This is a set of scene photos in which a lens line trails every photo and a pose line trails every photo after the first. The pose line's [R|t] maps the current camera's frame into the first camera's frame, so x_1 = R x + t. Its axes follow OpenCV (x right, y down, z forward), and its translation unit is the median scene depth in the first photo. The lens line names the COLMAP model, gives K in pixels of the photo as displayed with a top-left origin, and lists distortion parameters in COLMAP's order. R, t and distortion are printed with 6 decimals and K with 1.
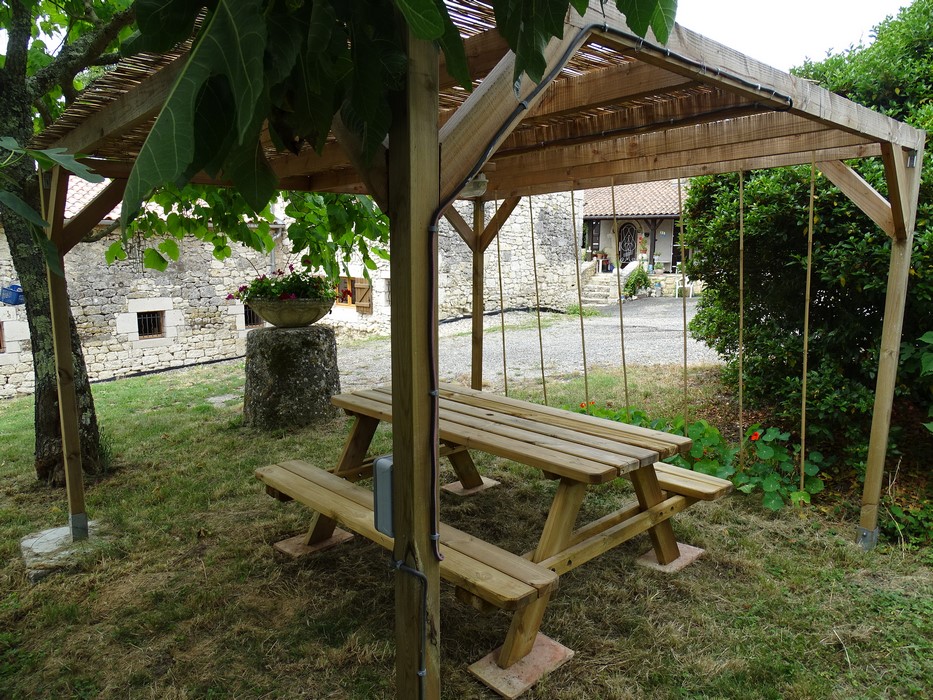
lens RADIAL K [[655.3, 0, 459.8], [0, 655.3, 349.4], [0, 0, 1]] dist [0.012684, -0.015510]
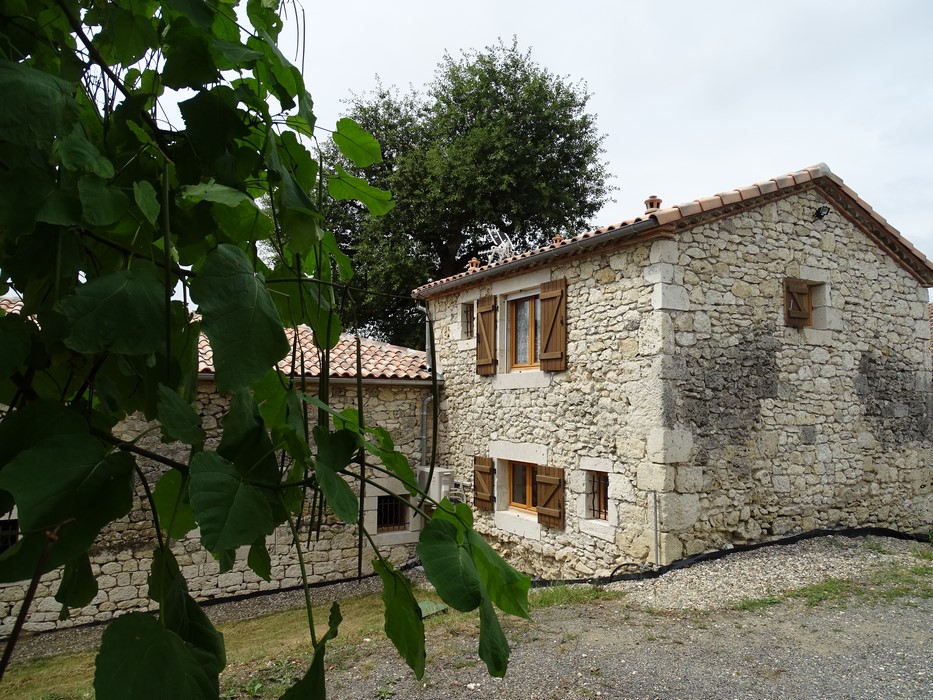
lens RADIAL K [[655.3, 0, 475.2], [0, 655.3, 353.1], [0, 0, 1]] dist [0.012684, -0.015510]
pose [[0.958567, -0.012295, -0.284602, -0.104604], [-0.055769, 0.971636, -0.229812, -0.170934], [0.279355, 0.236163, 0.930692, 0.999883]]
